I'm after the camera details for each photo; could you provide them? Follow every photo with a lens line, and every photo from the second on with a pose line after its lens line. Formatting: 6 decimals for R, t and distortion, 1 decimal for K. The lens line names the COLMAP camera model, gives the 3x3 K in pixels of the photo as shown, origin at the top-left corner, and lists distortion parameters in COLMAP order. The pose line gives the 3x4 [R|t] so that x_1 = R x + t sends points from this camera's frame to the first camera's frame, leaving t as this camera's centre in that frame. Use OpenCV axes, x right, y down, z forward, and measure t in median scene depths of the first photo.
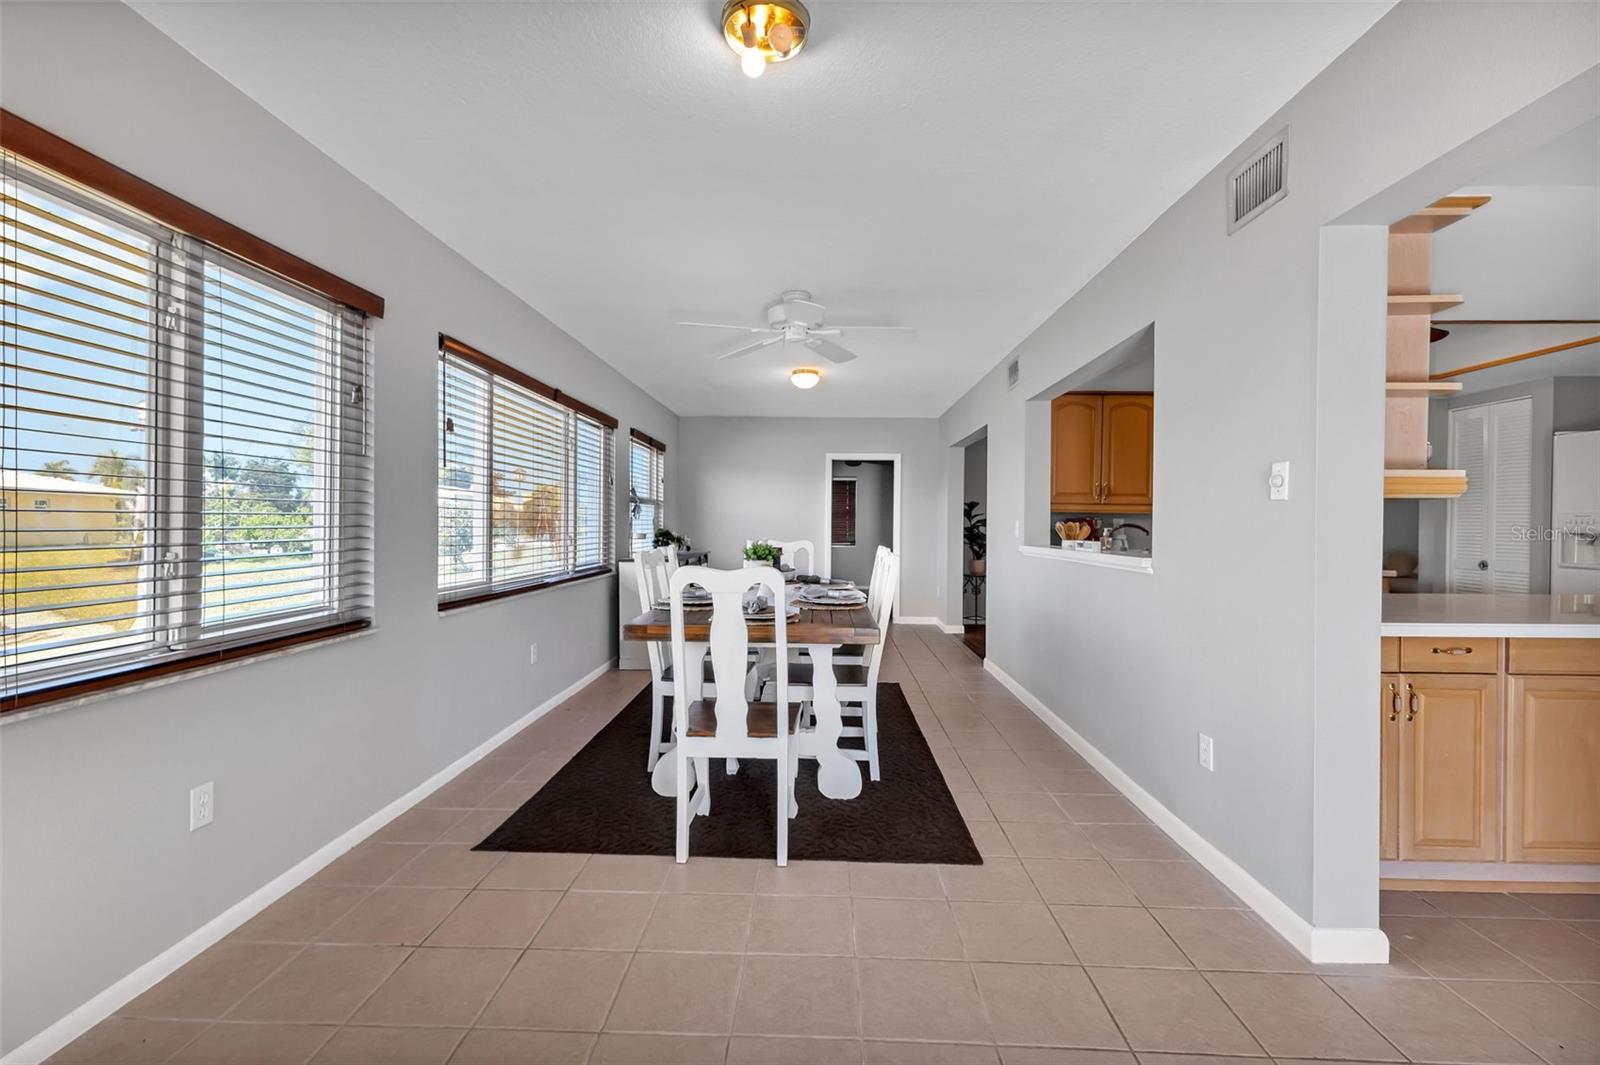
lens RADIAL K [[706.2, 0, 801.6], [0, 706.2, 523.6], [0, 0, 1]] dist [0.007941, -0.000200]
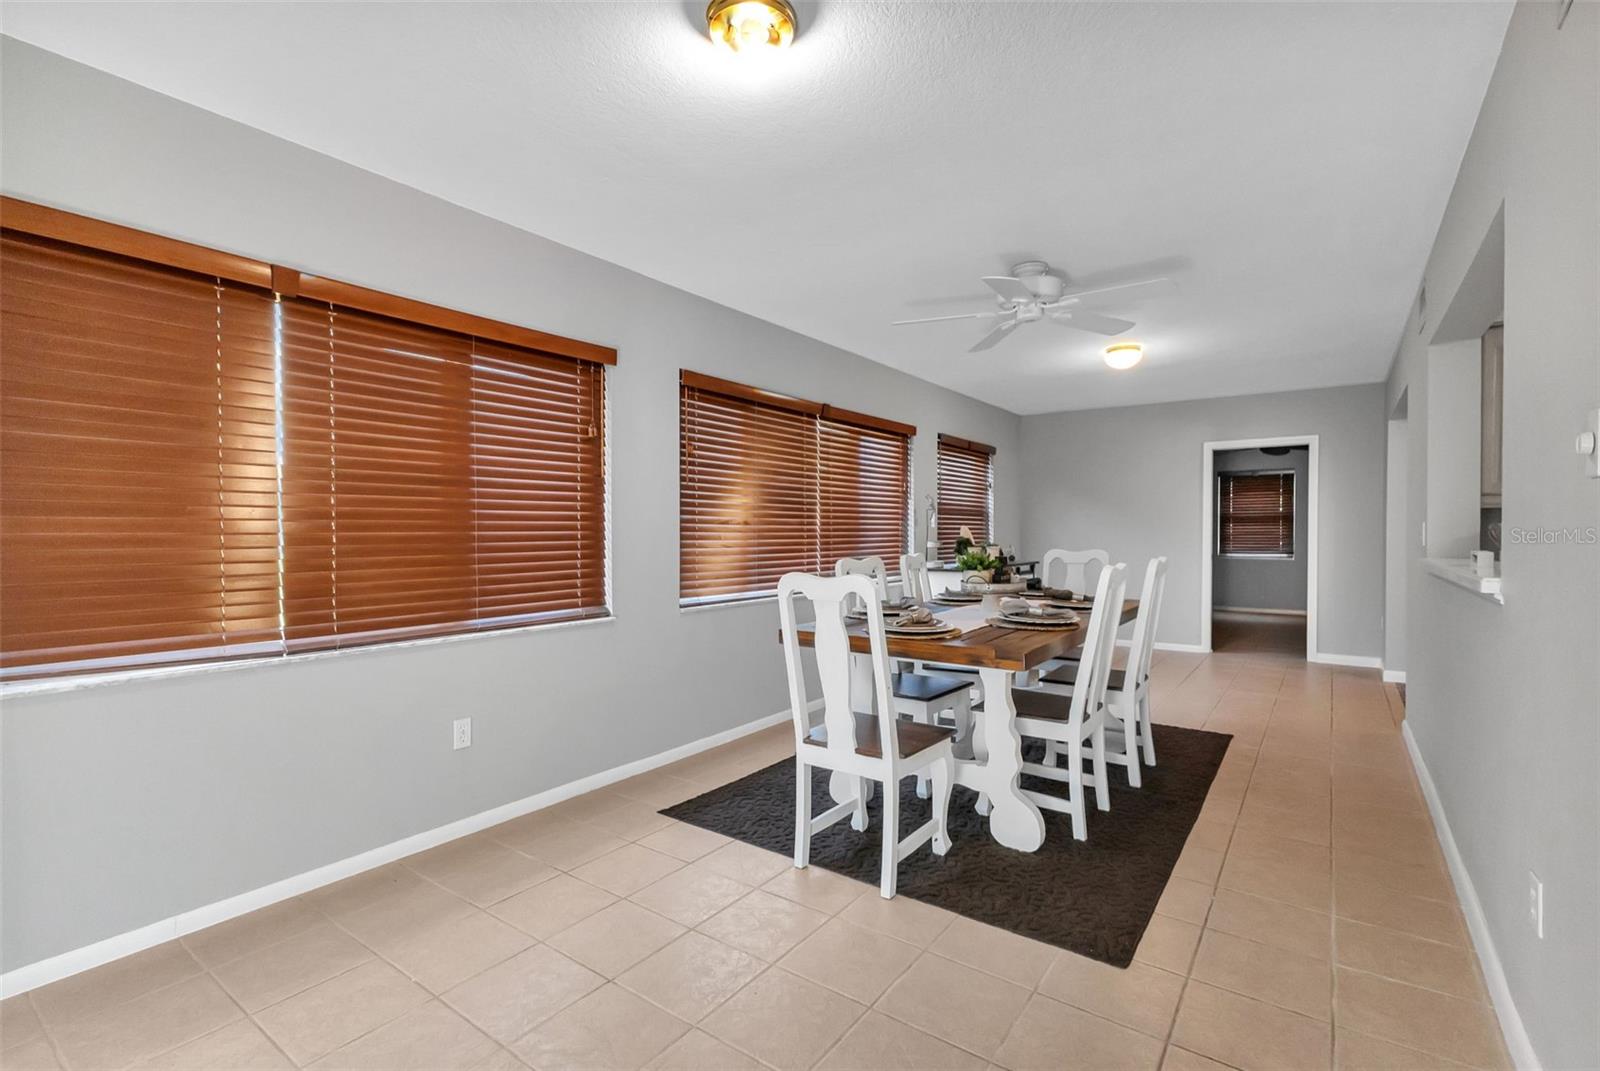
lens RADIAL K [[734.3, 0, 800.0], [0, 734.3, 535.5], [0, 0, 1]] dist [0.012649, 0.000231]
pose [[0.819572, -0.010001, -0.572889, 0.382786], [0.010784, 0.999940, -0.002029, 0.008997], [0.572875, -0.004515, 0.819630, 0.127668]]
